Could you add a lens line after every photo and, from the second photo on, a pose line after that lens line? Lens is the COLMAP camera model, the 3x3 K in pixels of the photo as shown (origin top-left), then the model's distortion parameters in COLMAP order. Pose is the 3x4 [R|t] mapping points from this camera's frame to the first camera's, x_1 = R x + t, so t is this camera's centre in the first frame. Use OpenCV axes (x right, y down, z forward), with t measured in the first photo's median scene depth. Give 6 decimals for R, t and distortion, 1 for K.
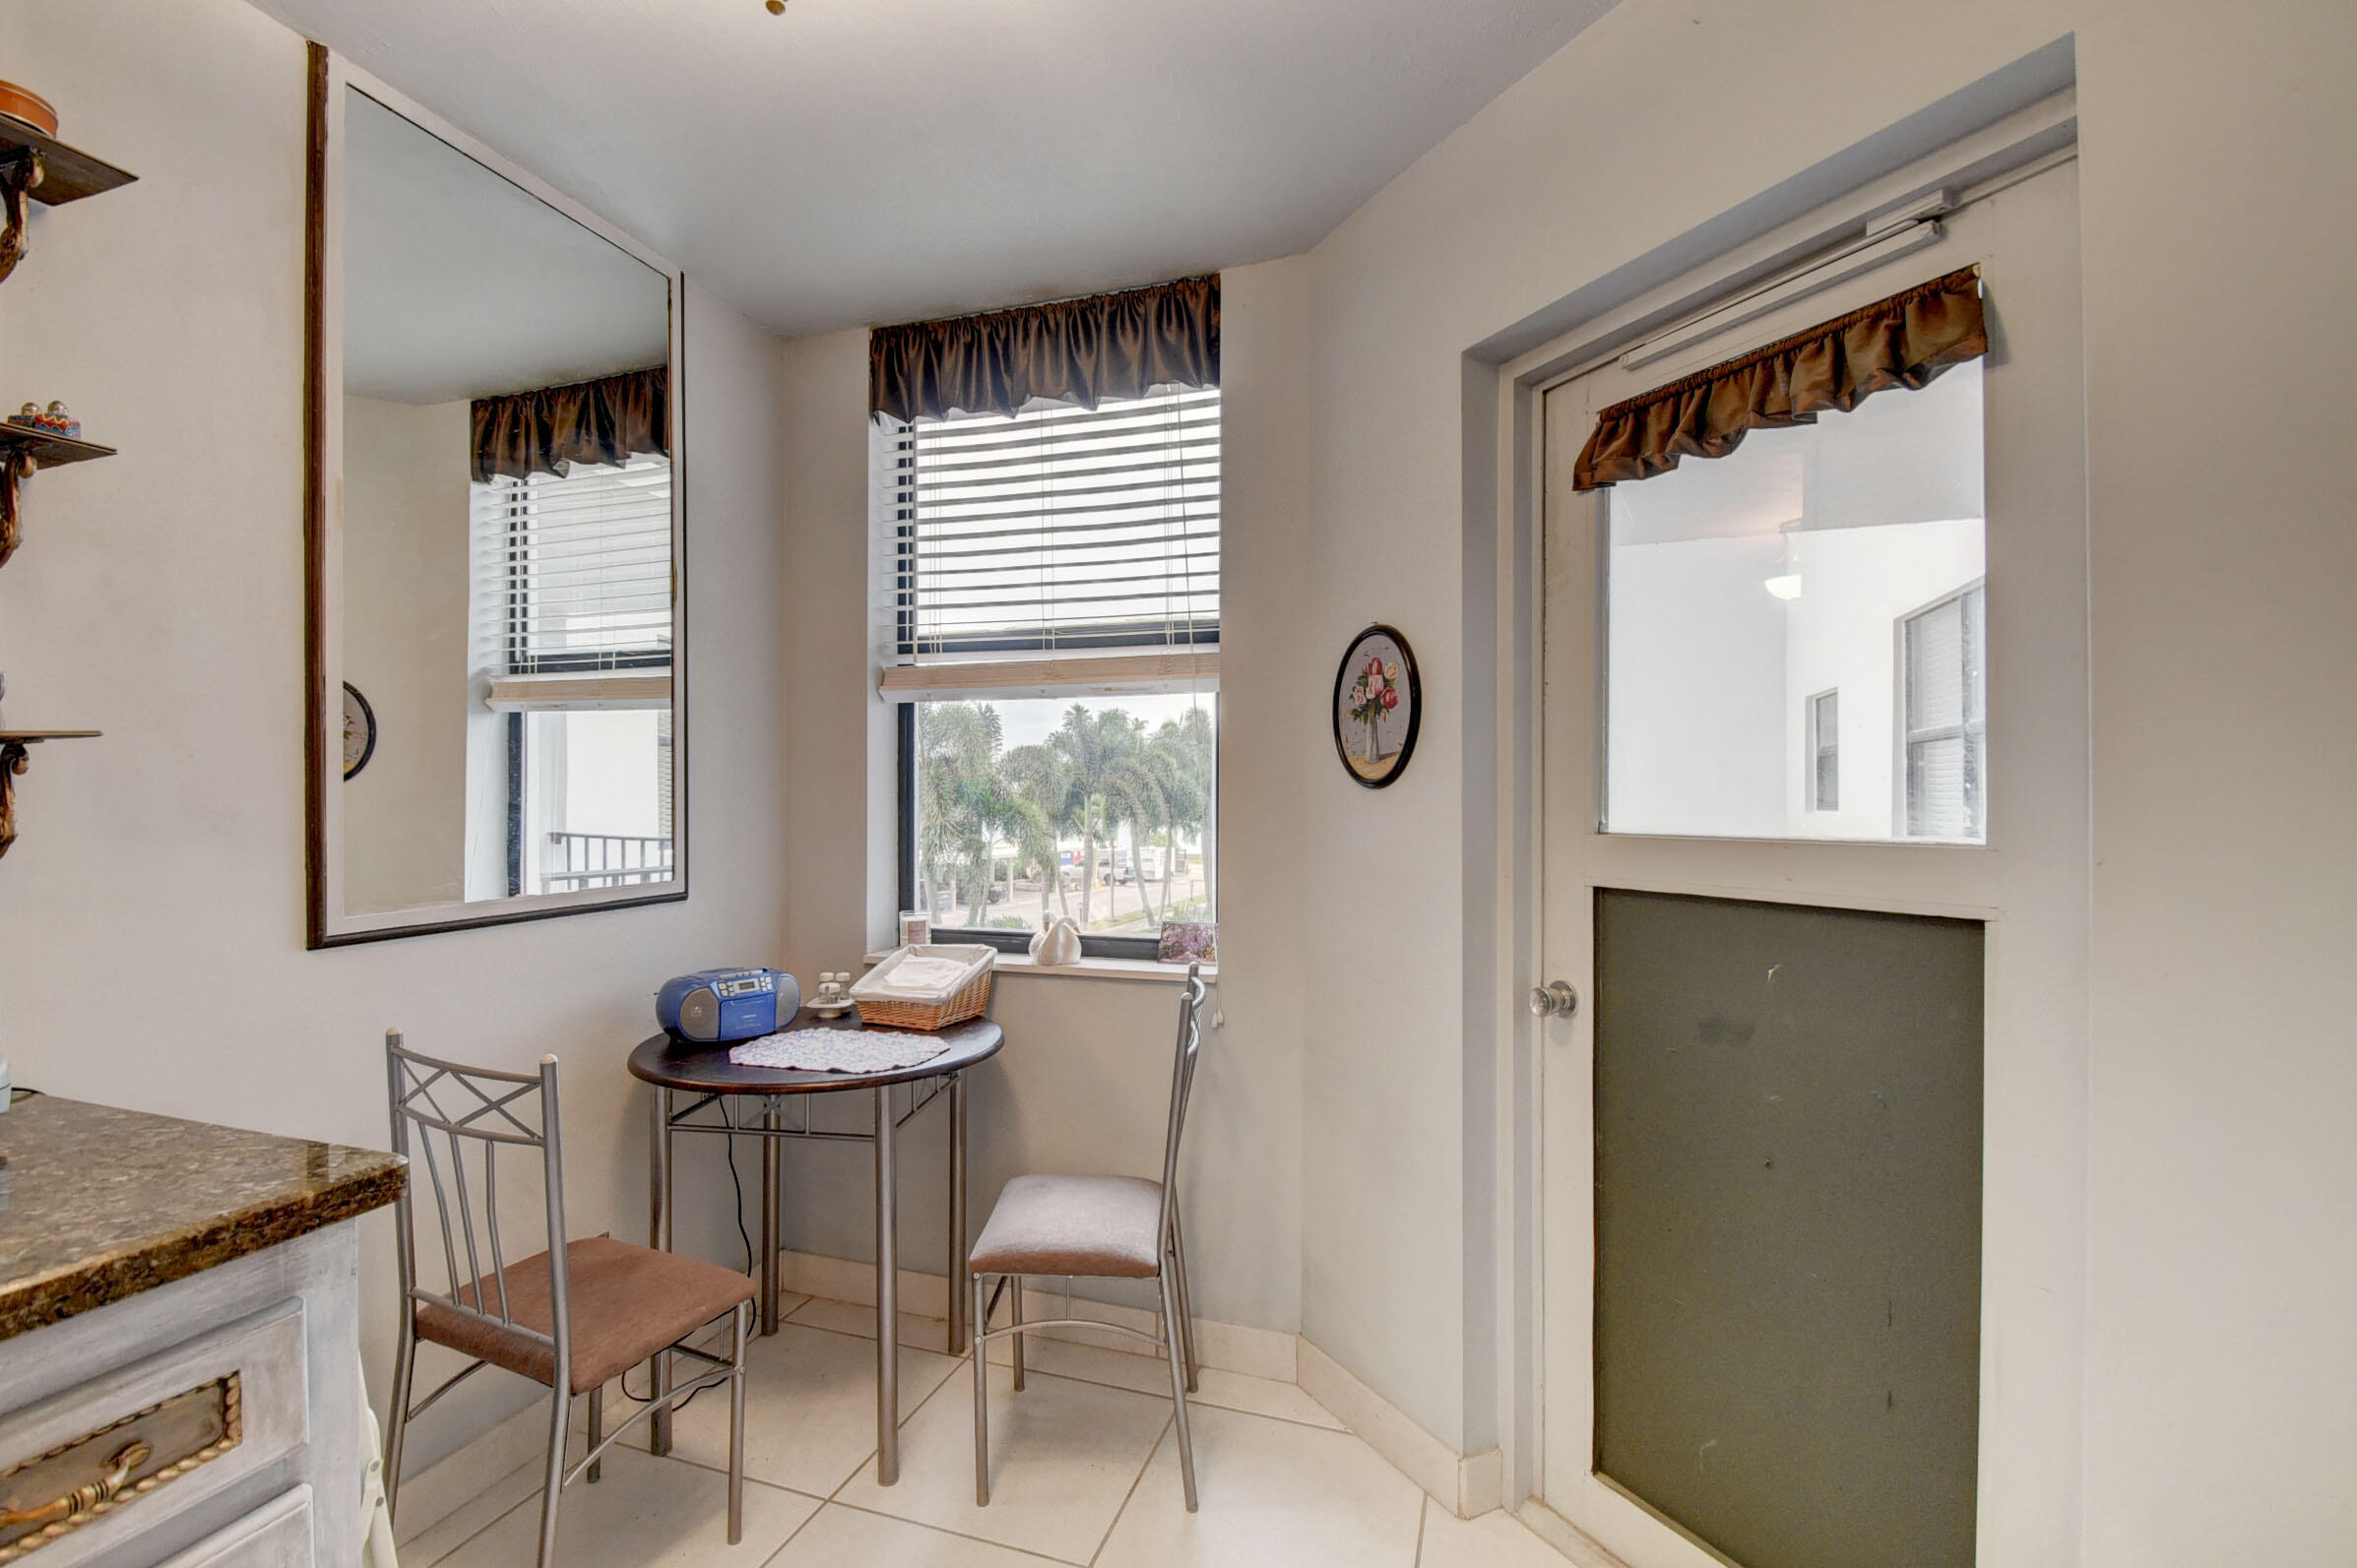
lens RADIAL K [[1035.8, 0, 1171.9], [0, 1035.8, 790.9], [0, 0, 1]] dist [0.002370, -0.011491]
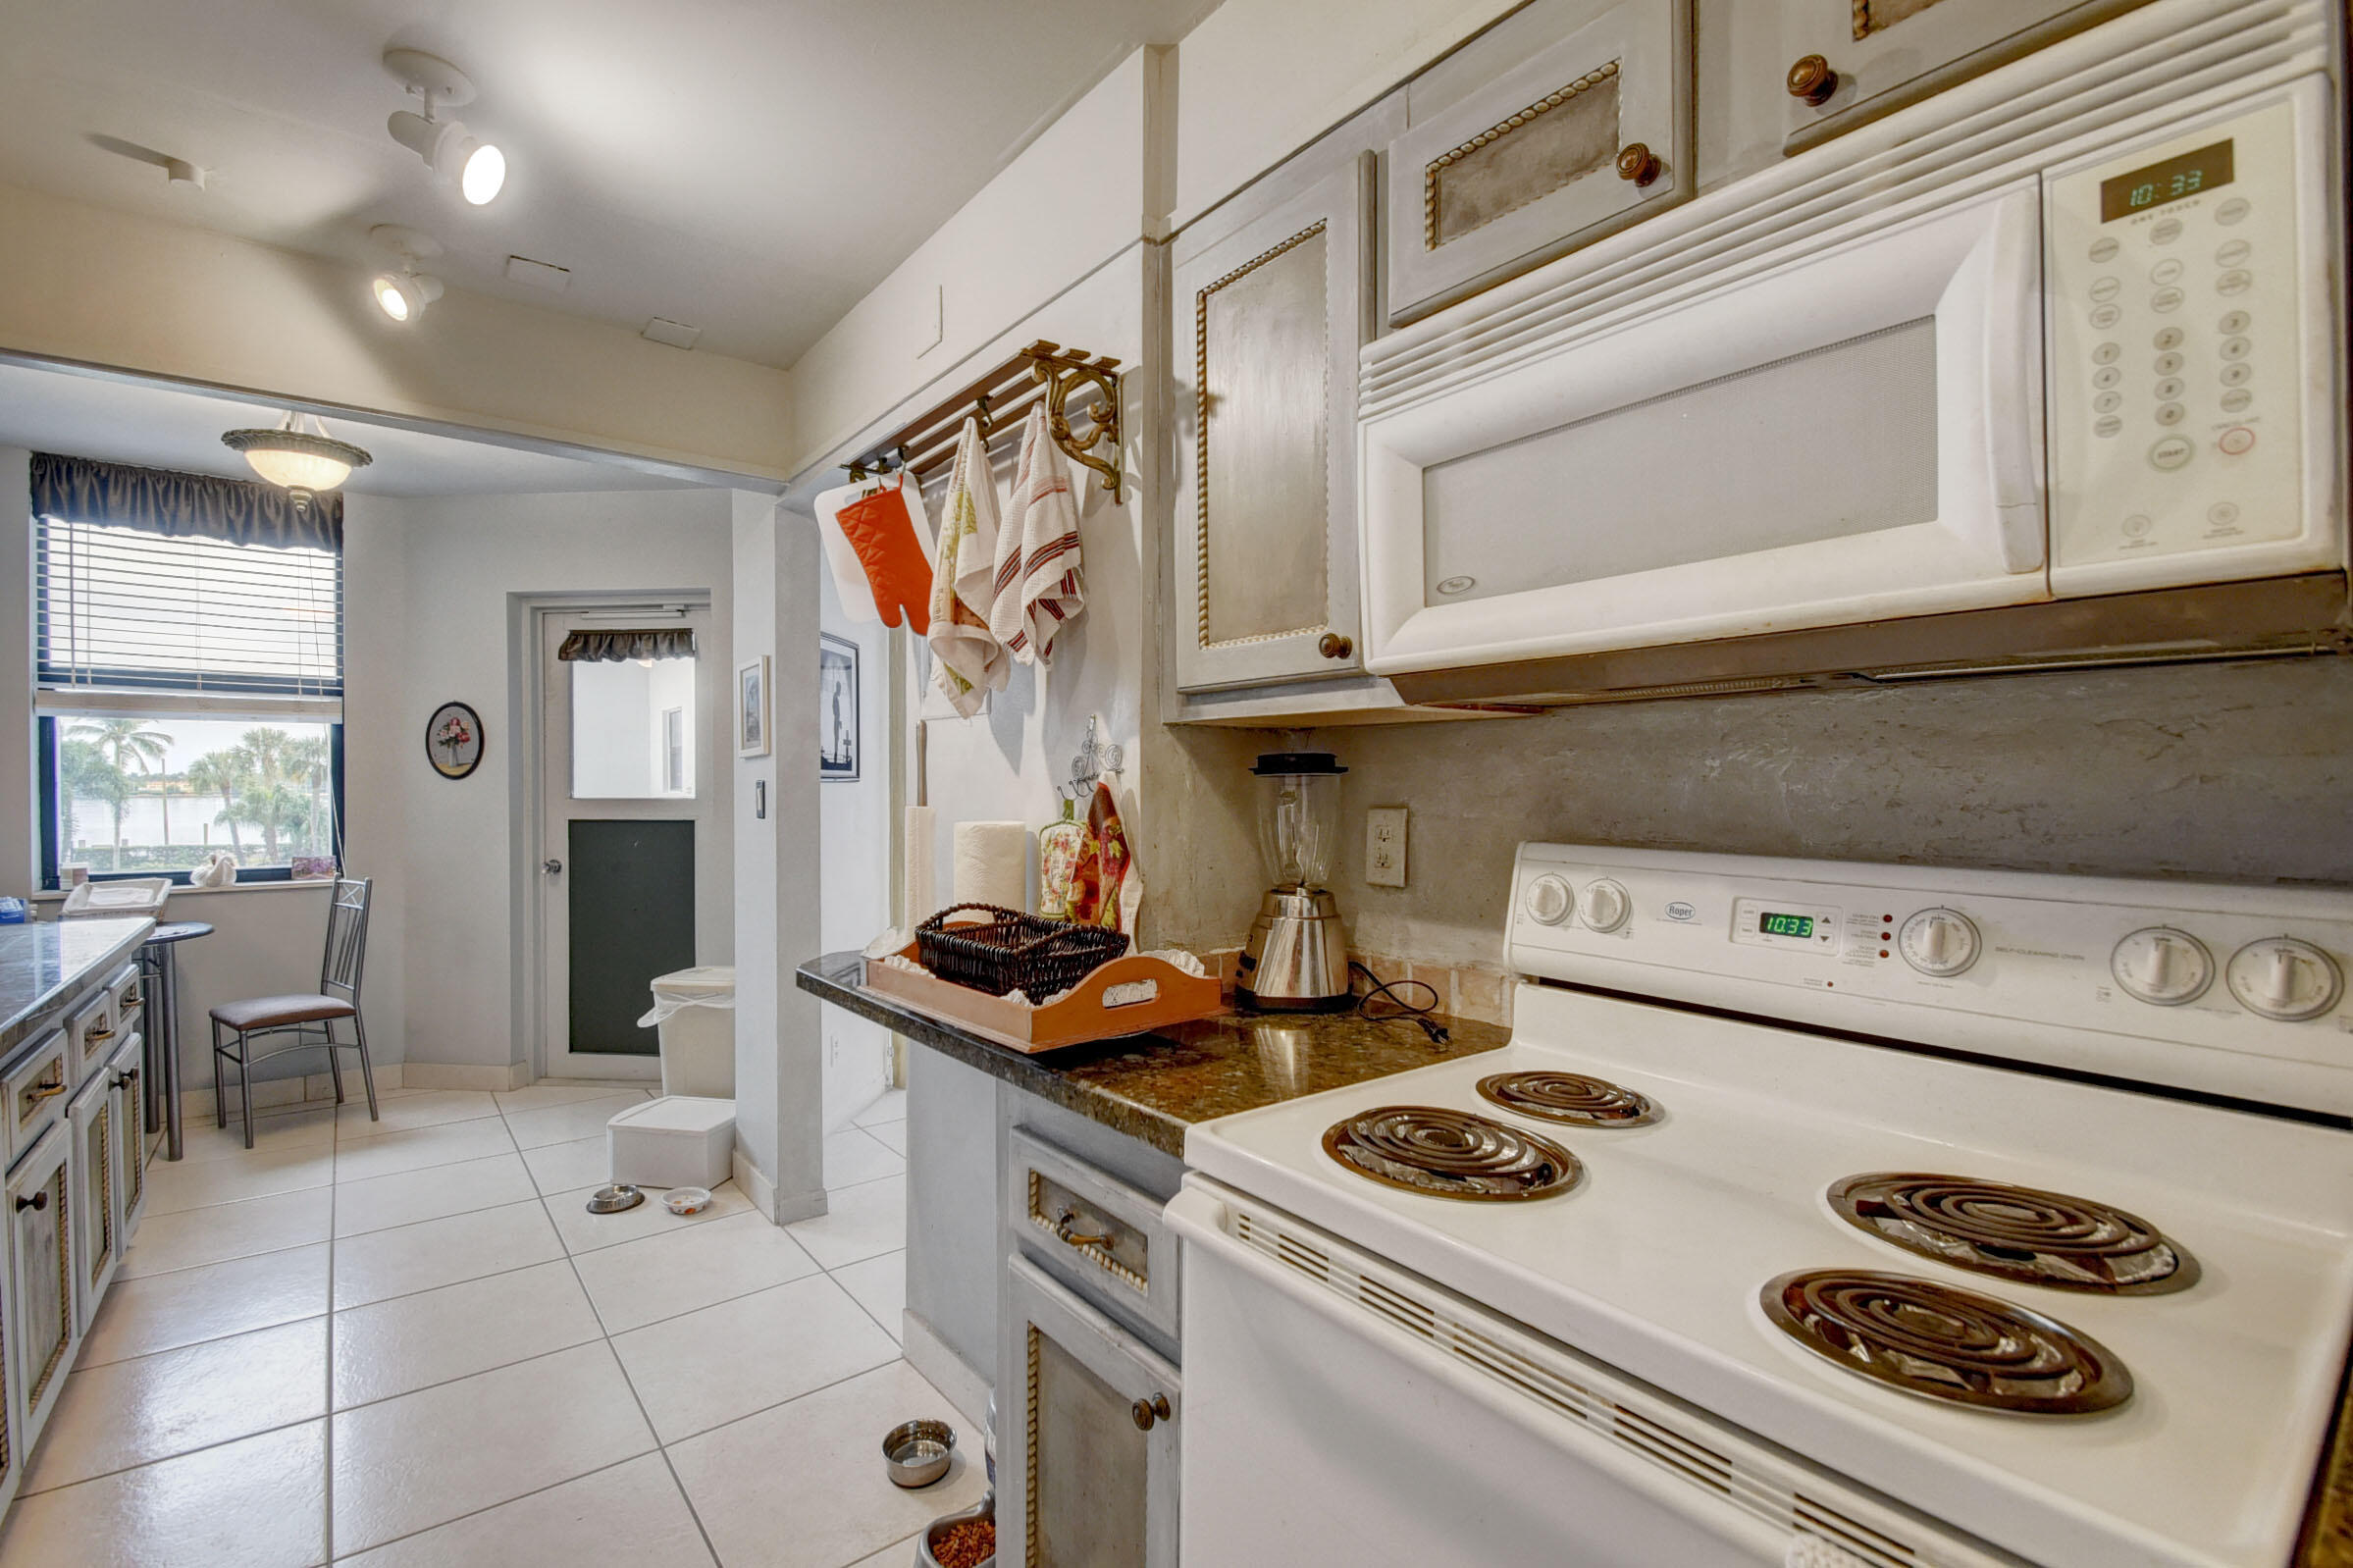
lens RADIAL K [[1034.2, 0, 1122.3], [0, 1034.2, 799.7], [0, 0, 1]] dist [0.002370, -0.011491]
pose [[0.585966, -0.014705, 0.810202, -0.810040], [-0.005619, 0.999738, 0.022209, -0.018316], [-0.810316, -0.017567, 0.585730, -1.508636]]
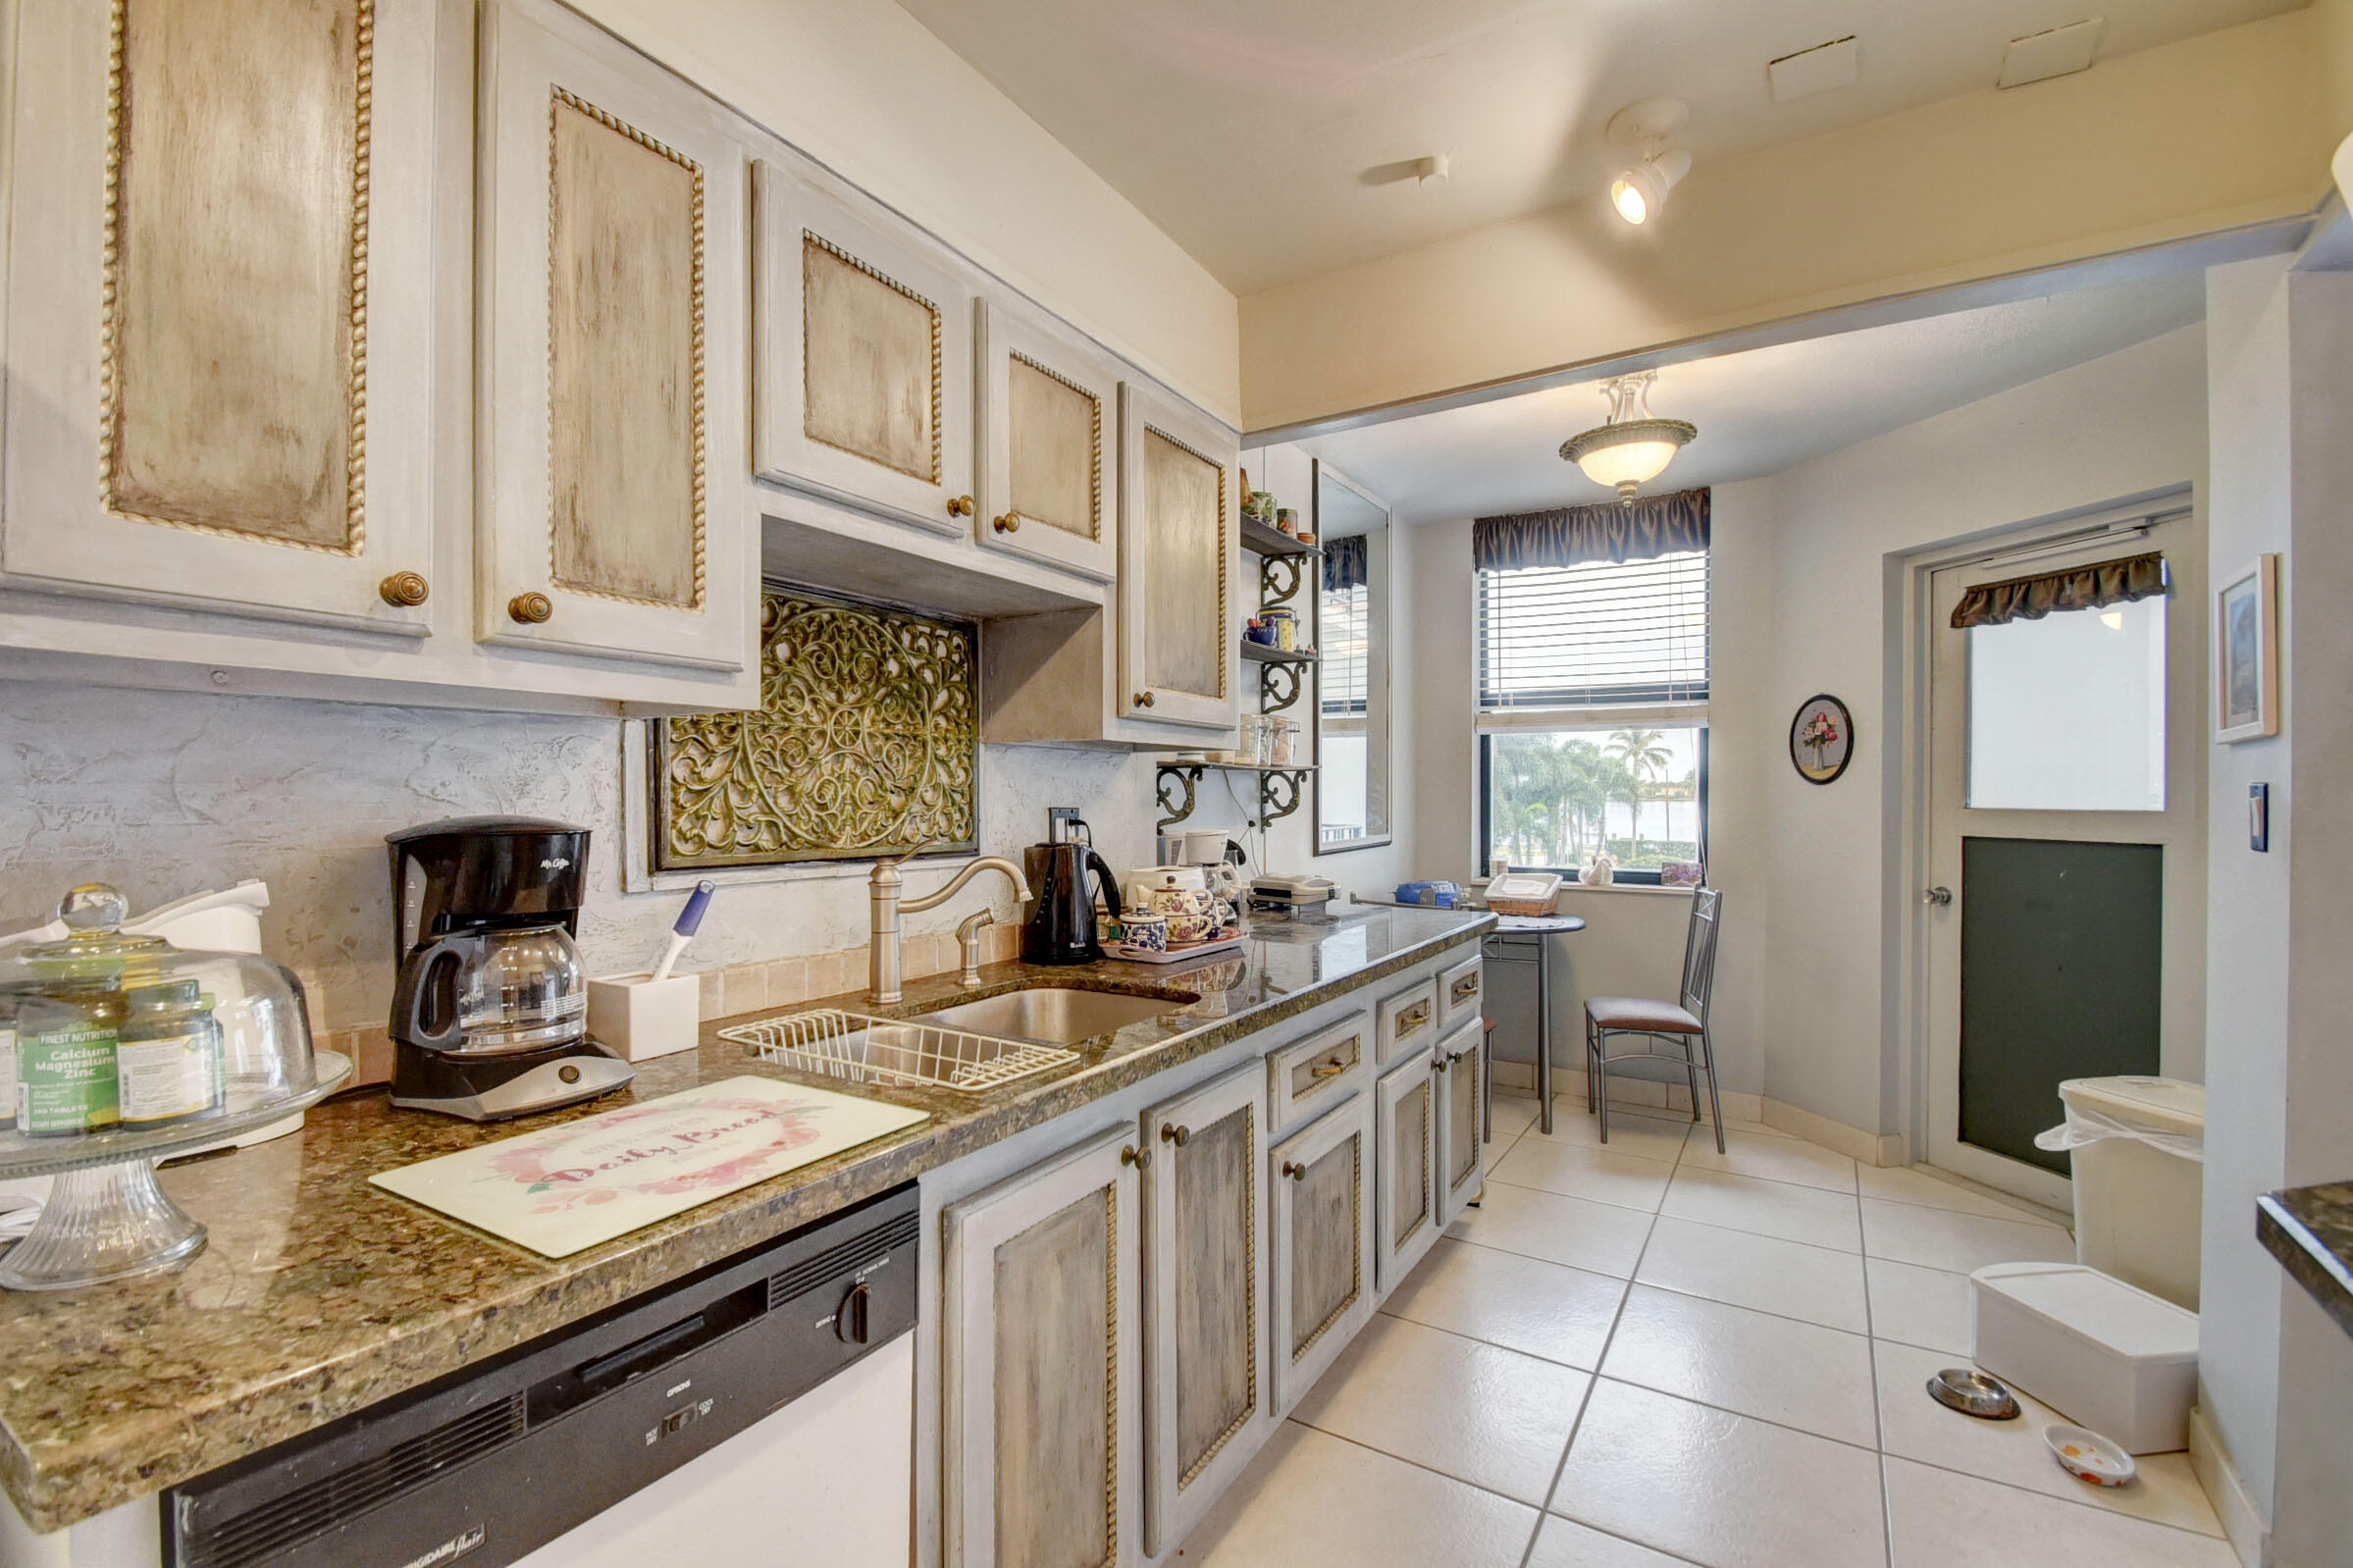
lens RADIAL K [[1034.2, 0, 1155.4], [0, 1034.2, 798.2], [0, 0, 1]] dist [0.002370, -0.011491]
pose [[0.964186, -0.001915, -0.265220, -0.509546], [0.006133, 0.999868, 0.015078, -0.014948], [0.265156, -0.016165, 0.964070, -1.197398]]
